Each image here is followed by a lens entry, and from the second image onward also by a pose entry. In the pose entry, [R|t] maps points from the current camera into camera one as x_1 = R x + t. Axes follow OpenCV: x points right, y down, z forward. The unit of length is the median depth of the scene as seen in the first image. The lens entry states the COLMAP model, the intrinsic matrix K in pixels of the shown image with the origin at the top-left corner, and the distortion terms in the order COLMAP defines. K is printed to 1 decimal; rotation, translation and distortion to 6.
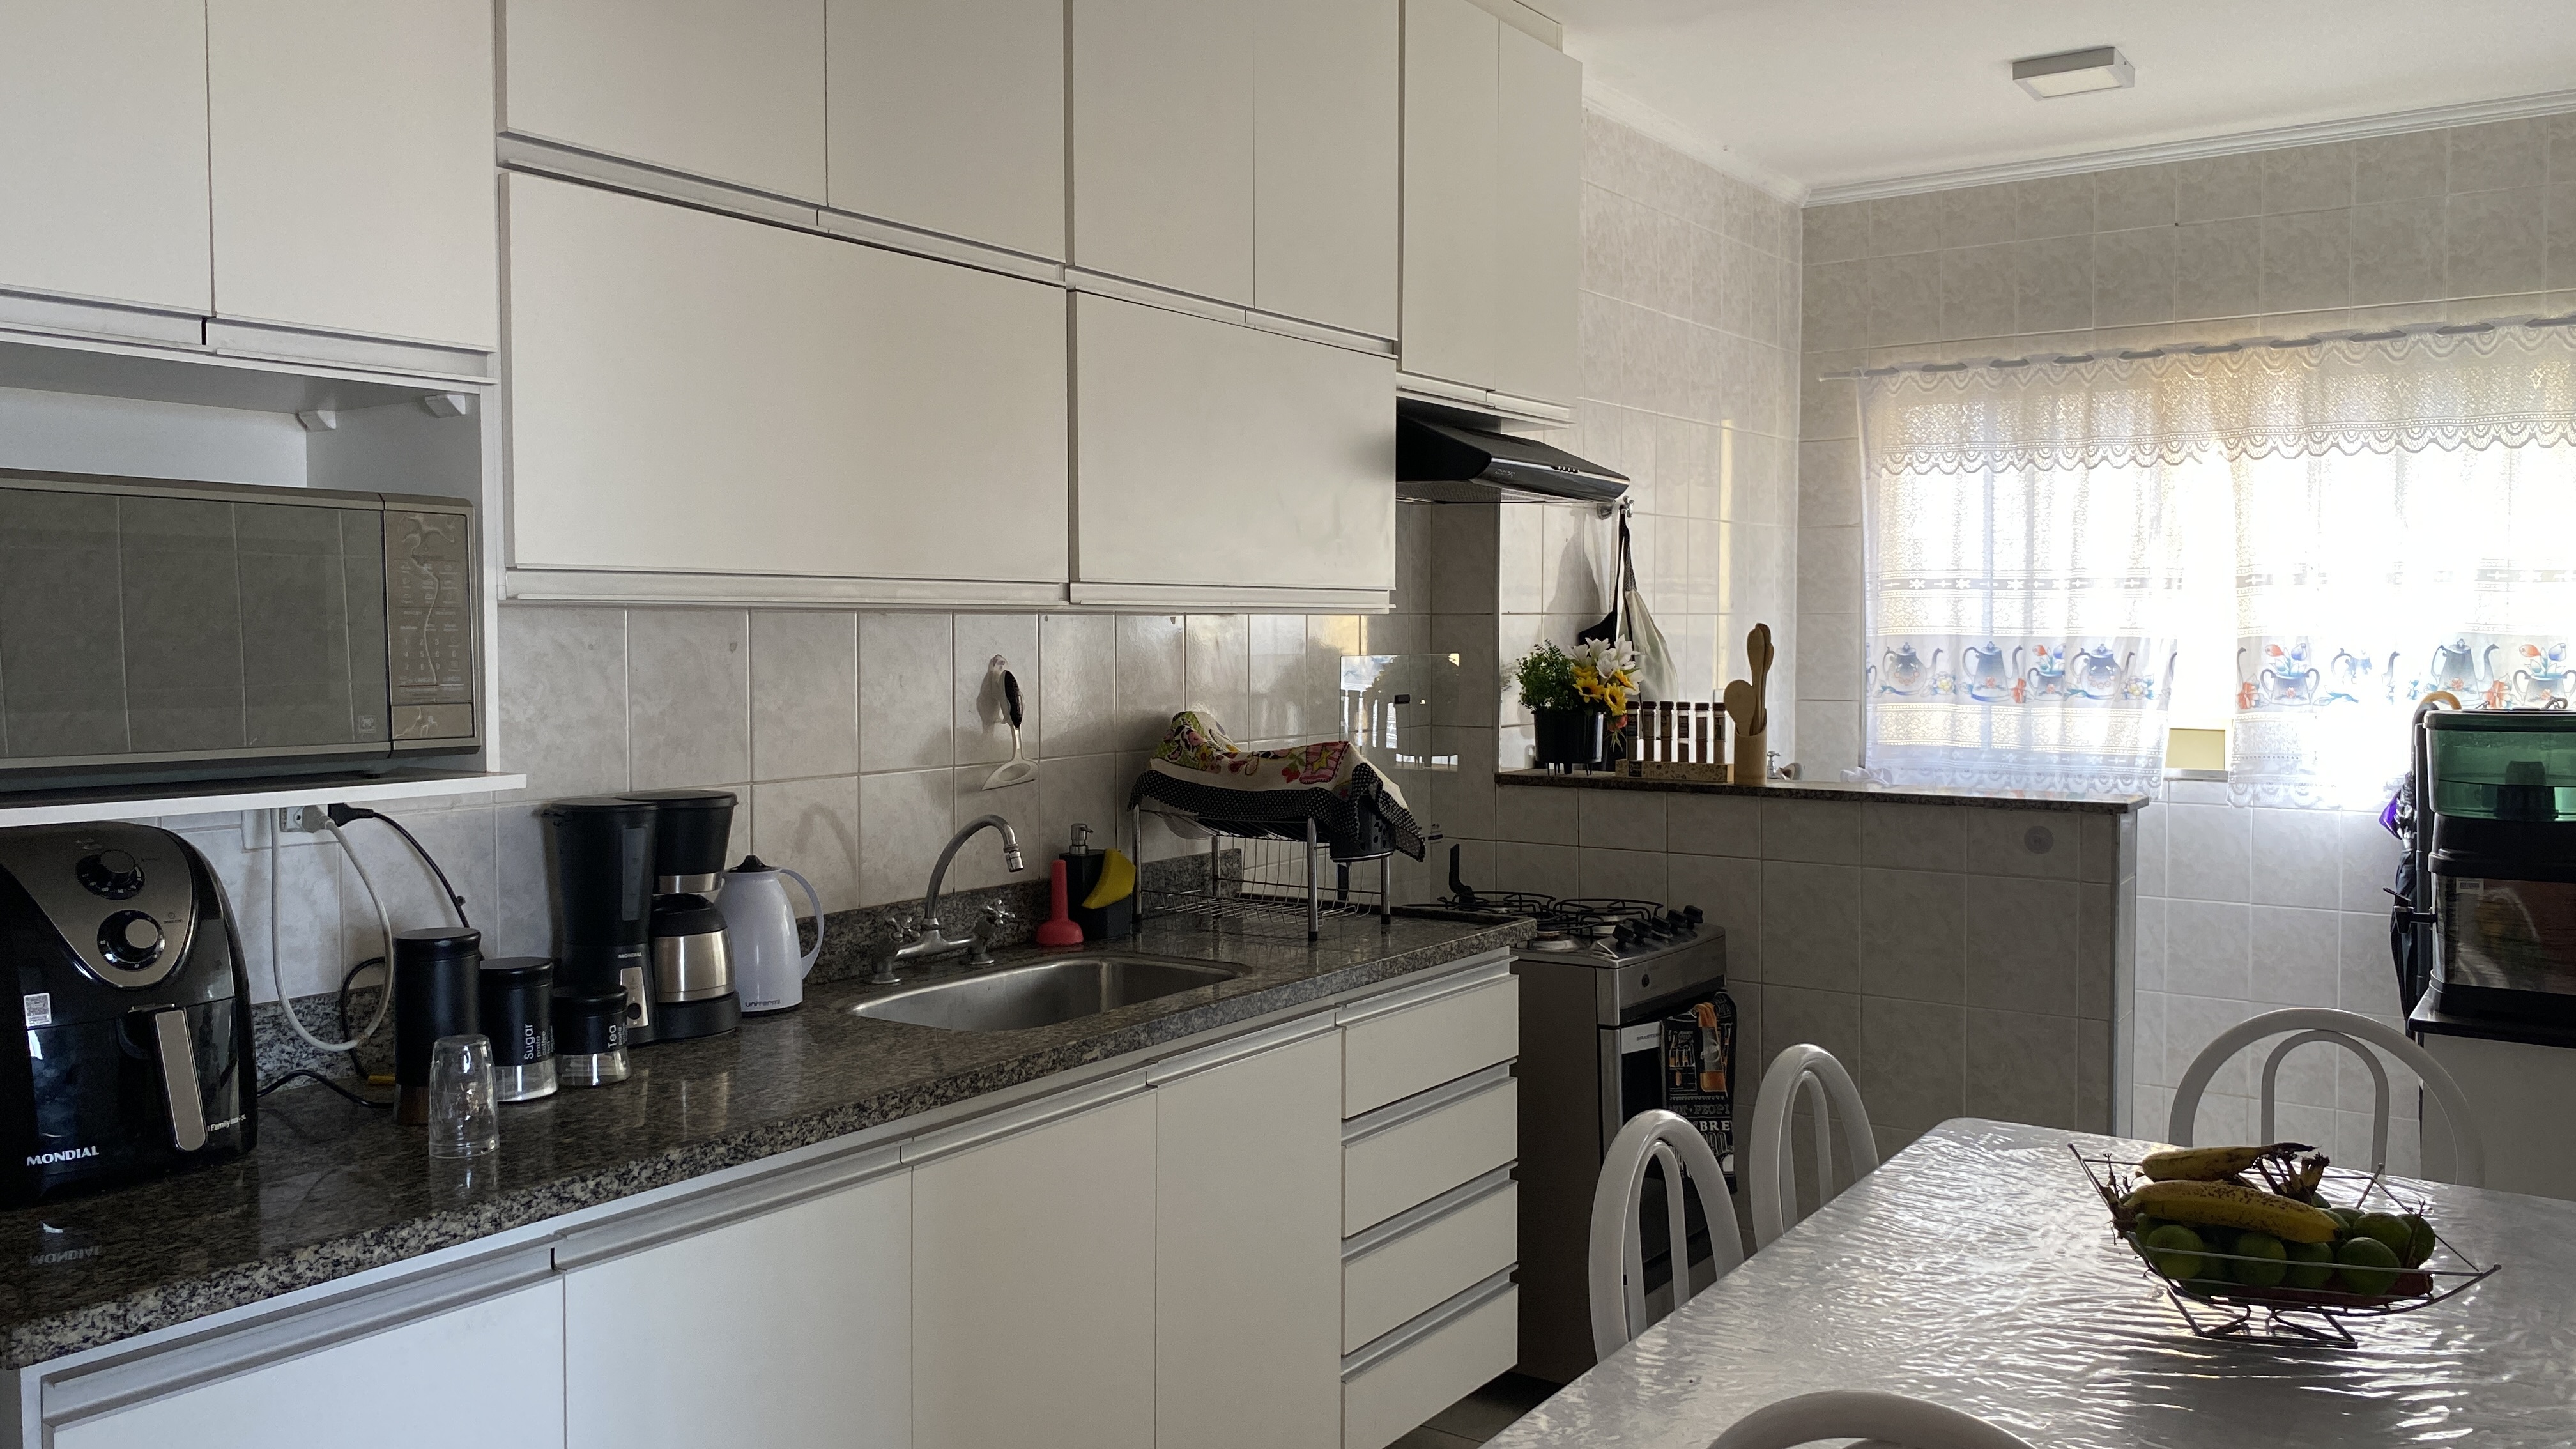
lens RADIAL K [[1992.2, 0, 1294.3], [0, 1992.2, 694.0], [0, 0, 1]] dist [0.104812, -0.176887]
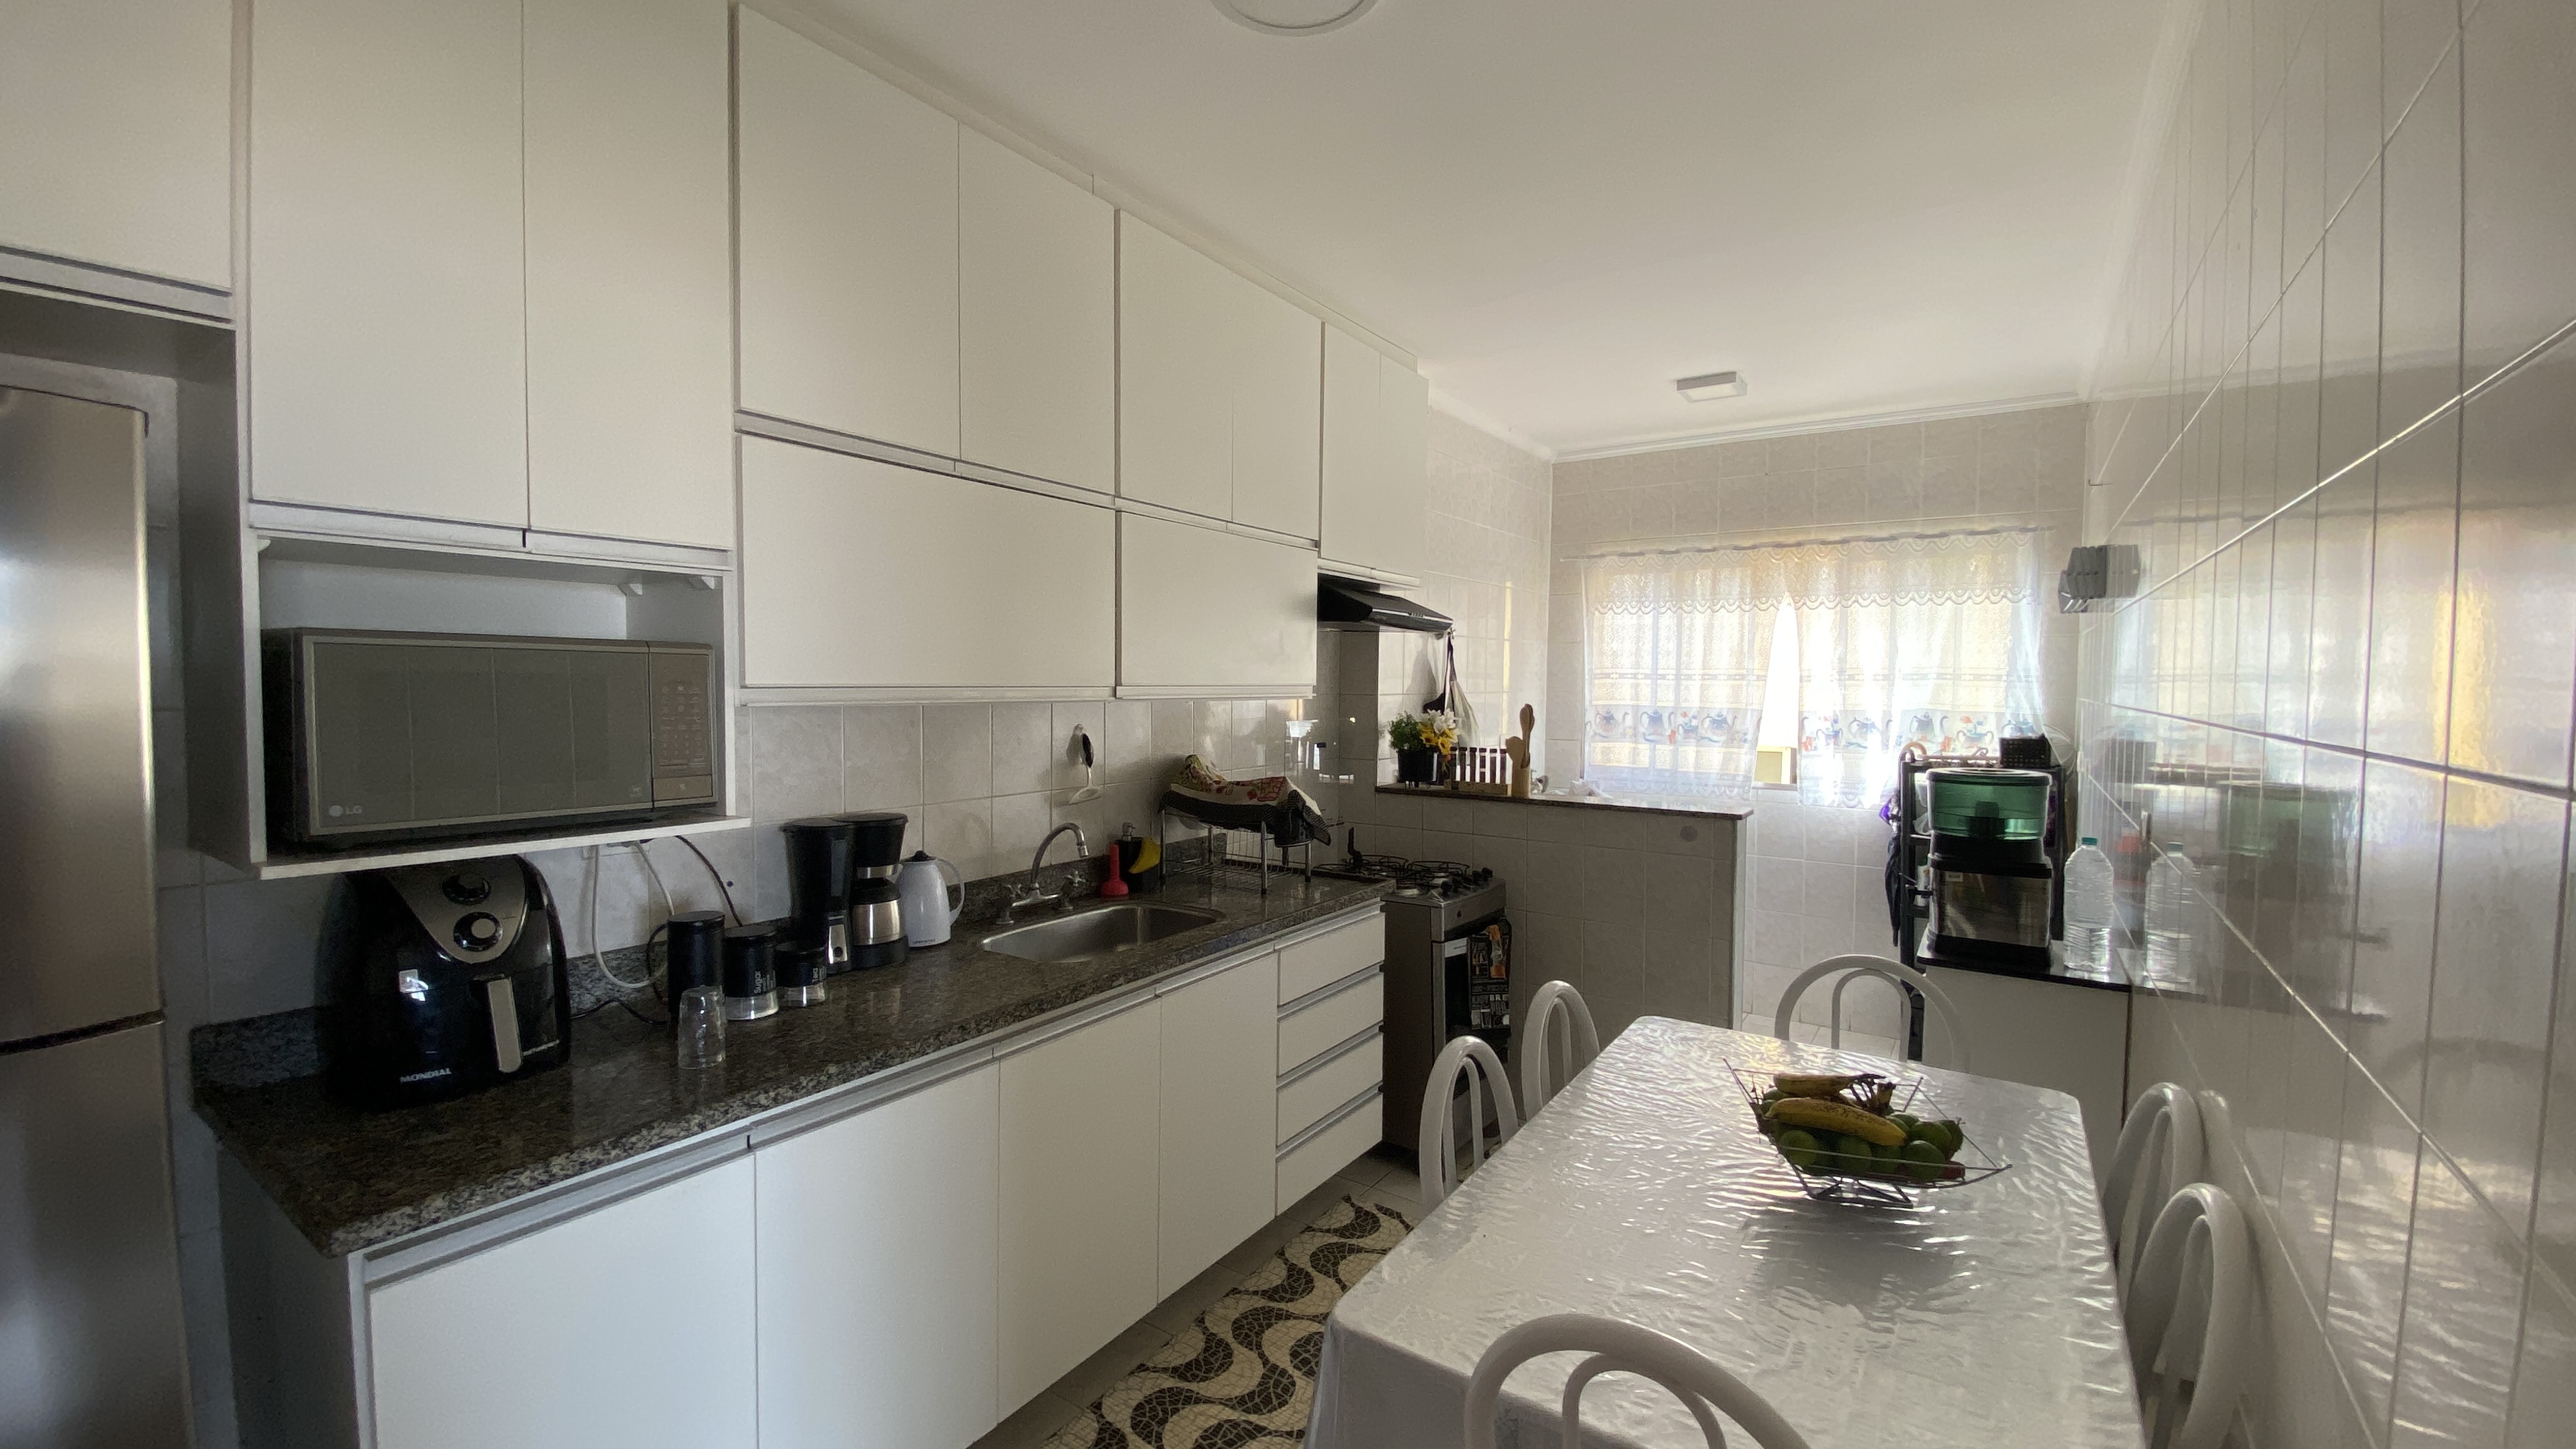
lens RADIAL K [[1052.5, 0, 1277.3], [0, 1052.5, 722.1], [0, 0, 1]] dist [0.071582, -0.067481]
pose [[0.999954, 0.009593, -0.000133, 0.021228], [-0.009592, 0.999935, 0.006171, -0.030606], [0.000192, -0.006169, 0.999981, 0.112649]]
